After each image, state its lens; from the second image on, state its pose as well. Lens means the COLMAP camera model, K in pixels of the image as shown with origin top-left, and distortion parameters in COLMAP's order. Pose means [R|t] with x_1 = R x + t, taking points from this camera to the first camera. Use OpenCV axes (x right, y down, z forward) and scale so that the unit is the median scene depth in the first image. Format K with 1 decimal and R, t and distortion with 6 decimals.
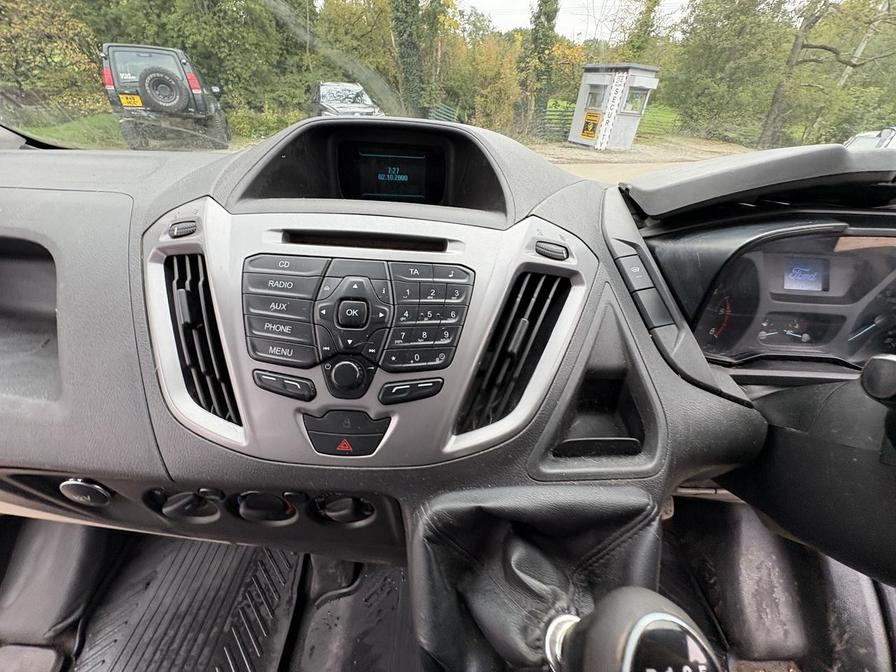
lens RADIAL K [[354.9, 0, 448.0], [0, 354.9, 334.5], [0, 0, 1]] dist [-0.000241, 0.000436]
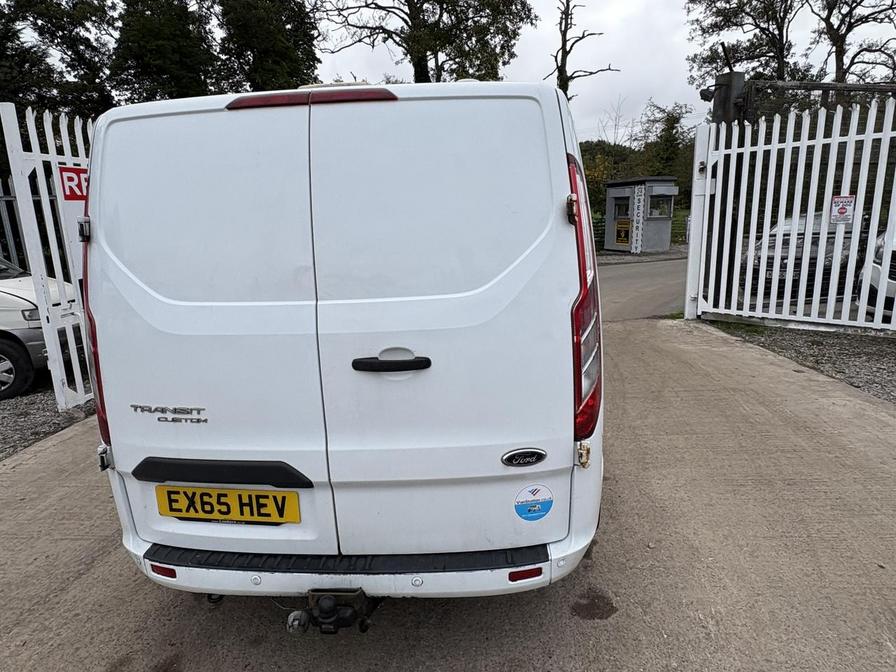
lens RADIAL K [[539.5, 0, 449.0], [0, 539.5, 338.7], [0, 0, 1]] dist [0.002022, -0.000095]
pose [[0.992700, -0.081840, -0.088593, 0.706346], [0.043552, 0.928225, -0.369461, 3.326855], [0.112471, 0.362906, 0.925013, -5.065650]]
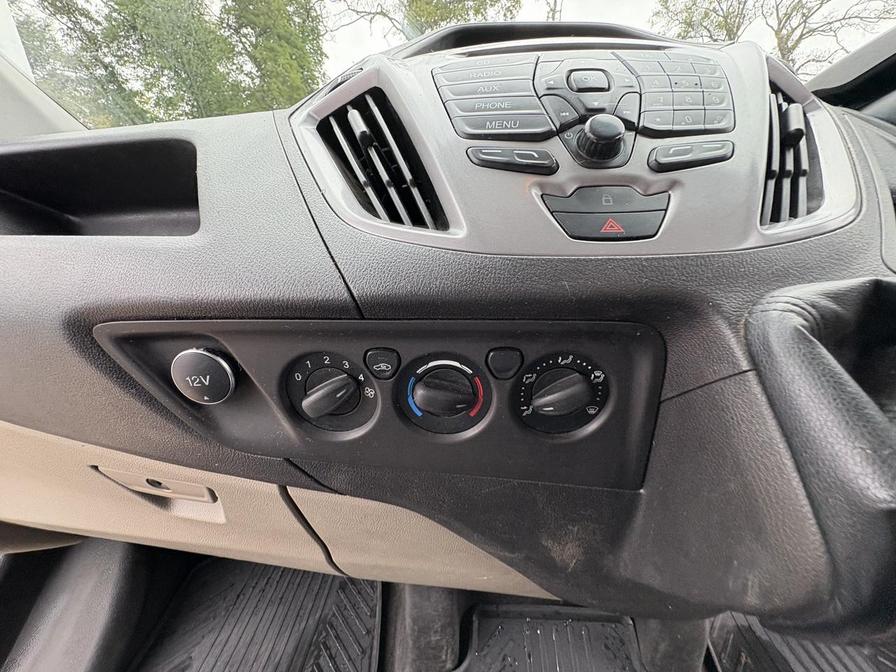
lens RADIAL K [[356.2, 0, 448.0], [0, 356.2, 336.0], [0, 0, 1]] dist [-0.001598, 0.000178]
pose [[0.996638, -0.060161, -0.055619, -0.183210], [0.043906, 0.965310, -0.257390, 0.213932], [0.069175, 0.254082, 0.964706, 0.123129]]
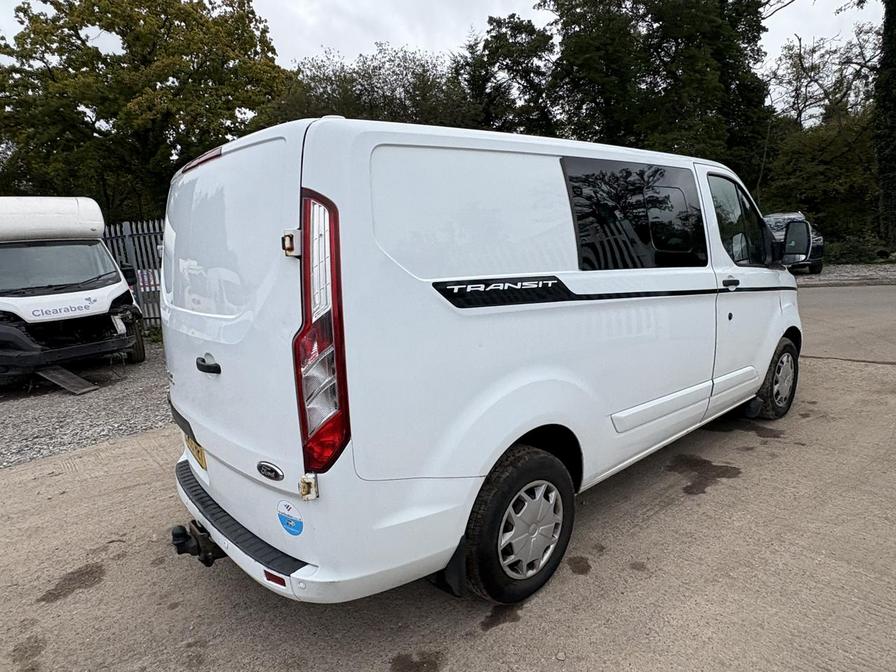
lens RADIAL K [[539.5, 0, 449.0], [0, 539.5, 338.7], [0, 0, 1]] dist [0.002022, -0.000095]
pose [[0.645240, 0.040617, -0.762899, 3.020926], [-0.336099, 0.911852, -0.235717, 2.755382], [0.686077, 0.408504, 0.602015, -3.984789]]
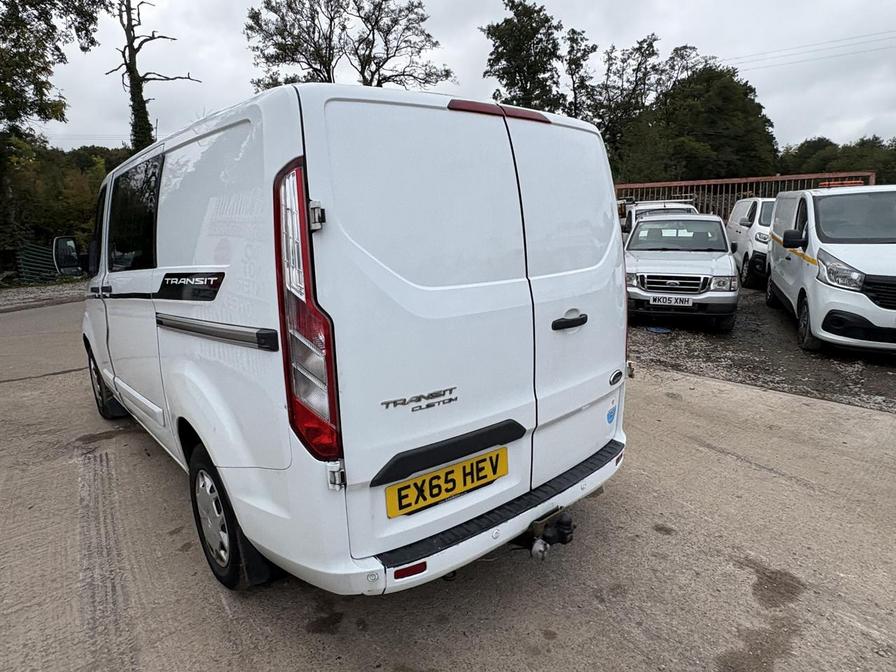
lens RADIAL K [[539.5, 0, 449.0], [0, 539.5, 338.7], [0, 0, 1]] dist [0.002022, -0.000095]
pose [[0.755881, -0.218810, 0.617062, -1.846721], [0.424394, 0.881425, -0.207316, 3.027002], [-0.498531, 0.418584, 0.759114, -4.875002]]
